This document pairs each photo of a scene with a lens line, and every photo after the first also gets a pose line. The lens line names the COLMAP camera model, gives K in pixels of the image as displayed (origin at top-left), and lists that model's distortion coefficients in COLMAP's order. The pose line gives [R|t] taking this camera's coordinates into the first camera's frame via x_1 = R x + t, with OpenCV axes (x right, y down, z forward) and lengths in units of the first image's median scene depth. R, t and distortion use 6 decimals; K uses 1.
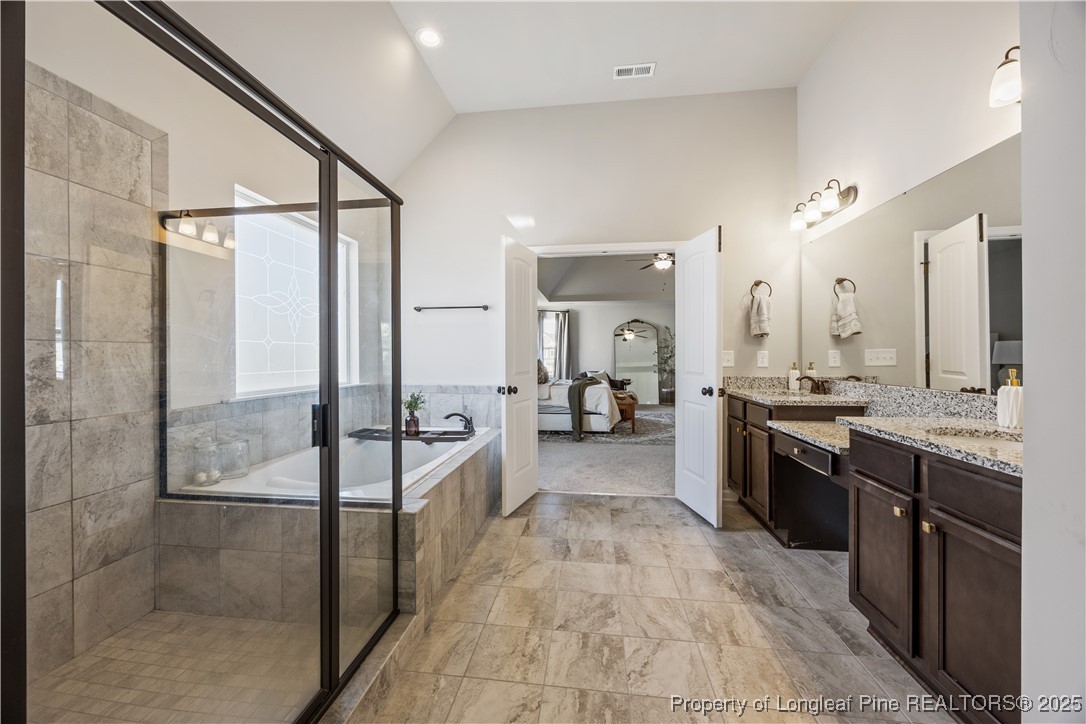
lens RADIAL K [[411.4, 0, 539.2], [0, 411.4, 356.8], [0, 0, 1]] dist [-0.000186, -0.000197]
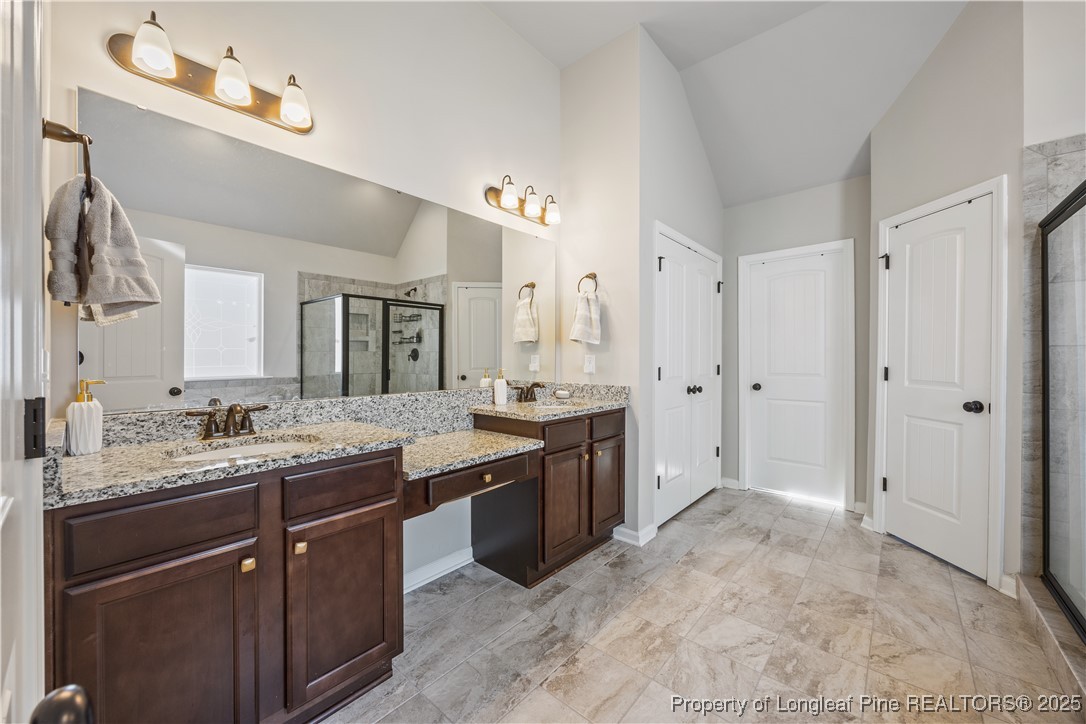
lens RADIAL K [[411.4, 0, 539.2], [0, 411.4, 356.8], [0, 0, 1]] dist [-0.000186, -0.000197]
pose [[-0.831318, 0.008006, 0.555740, 0.098328], [0.006418, 0.999968, -0.004806, -0.007820], [-0.555760, -0.000429, -0.831342, 1.920477]]
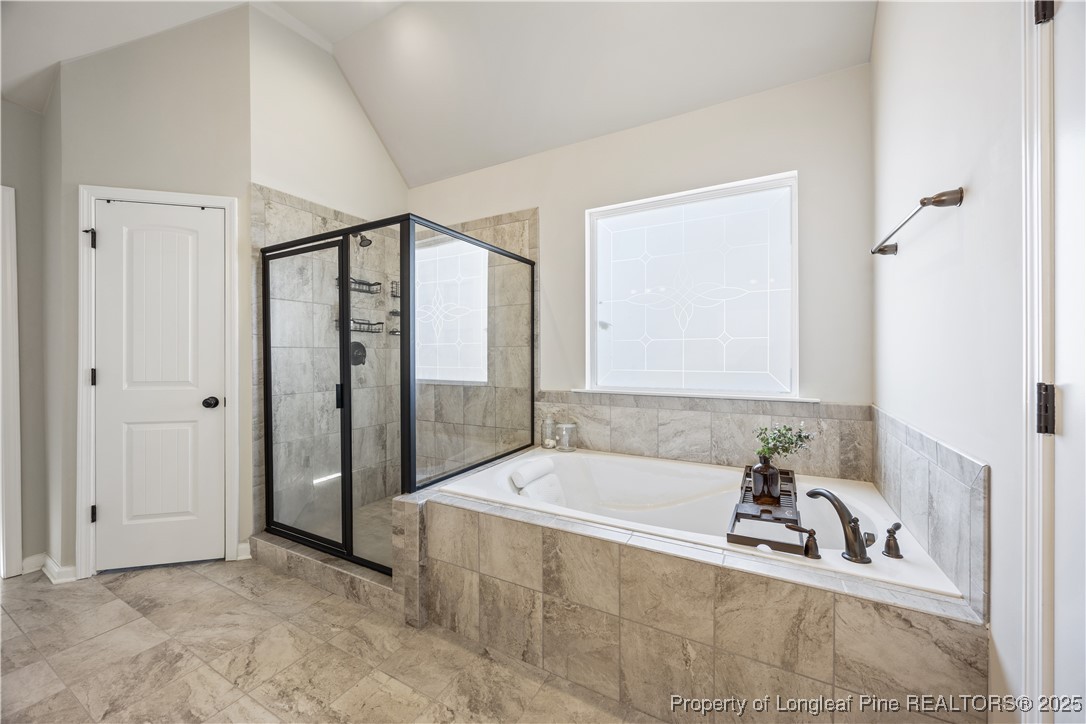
lens RADIAL K [[411.4, 0, 539.2], [0, 411.4, 356.8], [0, 0, 1]] dist [-0.000186, -0.000197]
pose [[-0.364147, 0.013365, -0.931246, 0.537384], [0.005366, 0.999911, 0.012252, -0.012614], [0.931326, -0.000536, -0.364186, 1.635022]]
